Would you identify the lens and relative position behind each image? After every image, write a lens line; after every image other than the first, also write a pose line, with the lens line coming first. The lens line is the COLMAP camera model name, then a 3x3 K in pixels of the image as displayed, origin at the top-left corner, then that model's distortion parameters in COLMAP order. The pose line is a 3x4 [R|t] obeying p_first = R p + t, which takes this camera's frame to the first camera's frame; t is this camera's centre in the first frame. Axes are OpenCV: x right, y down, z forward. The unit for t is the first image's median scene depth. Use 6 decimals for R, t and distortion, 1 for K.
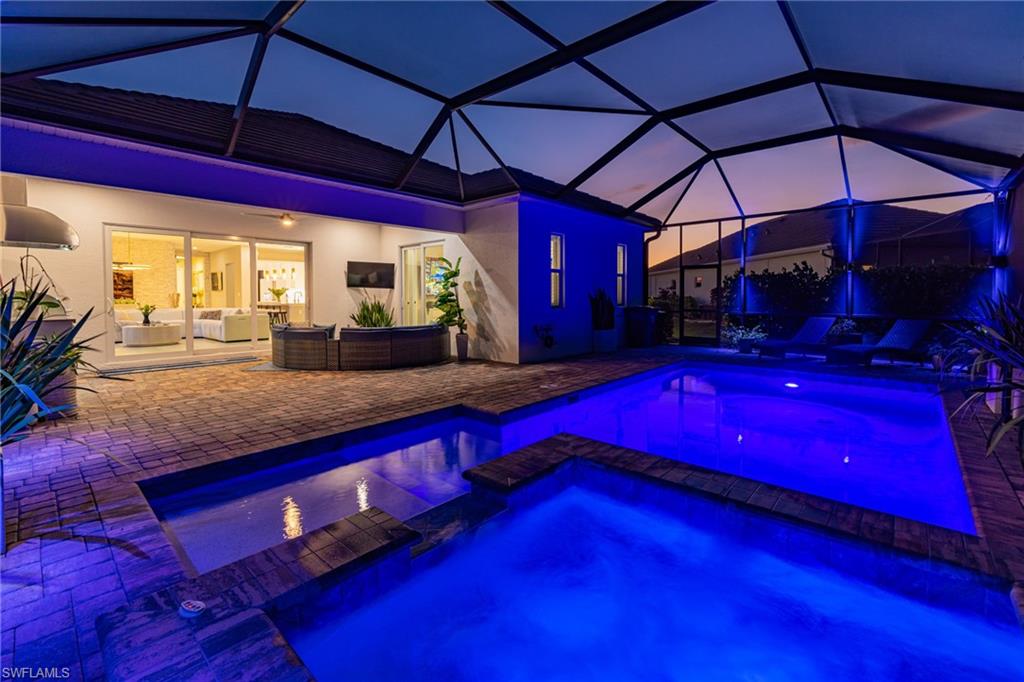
lens RADIAL K [[445.2, 0, 508.5], [0, 445.2, 329.8], [0, 0, 1]] dist [0.000245, 0.000042]
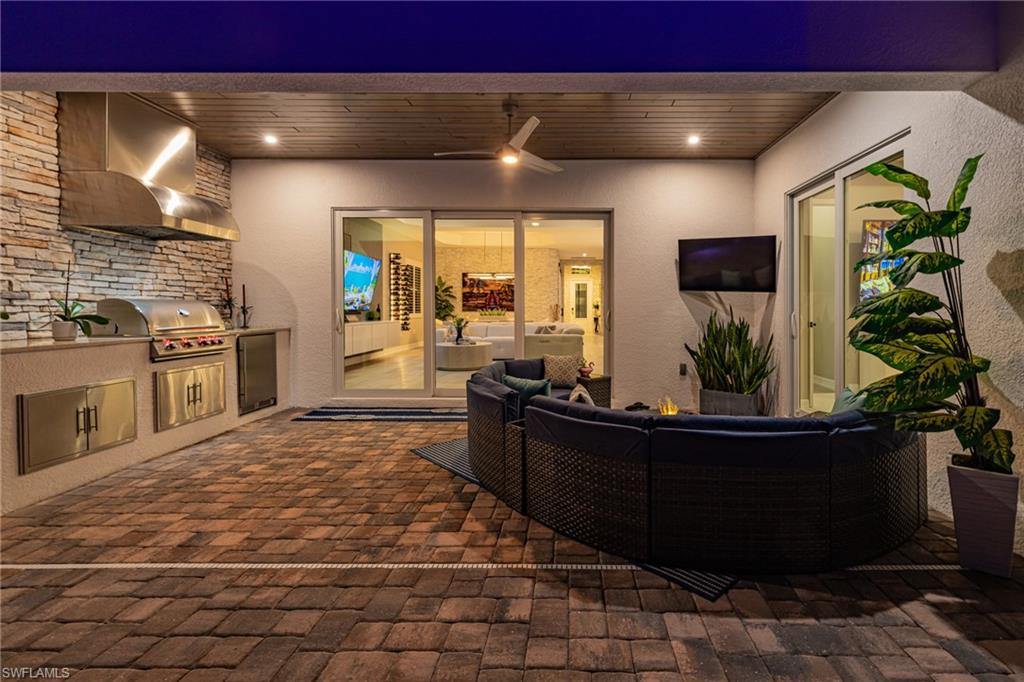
lens RADIAL K [[452.2, 0, 569.1], [0, 452.2, 303.6], [0, 0, 1]] dist [0.001793, 0.000290]
pose [[0.669270, -0.003192, -0.743013, -0.068572], [-0.060566, 0.996429, -0.058835, -0.048568], [0.740547, 0.084377, 0.666686, 0.637948]]
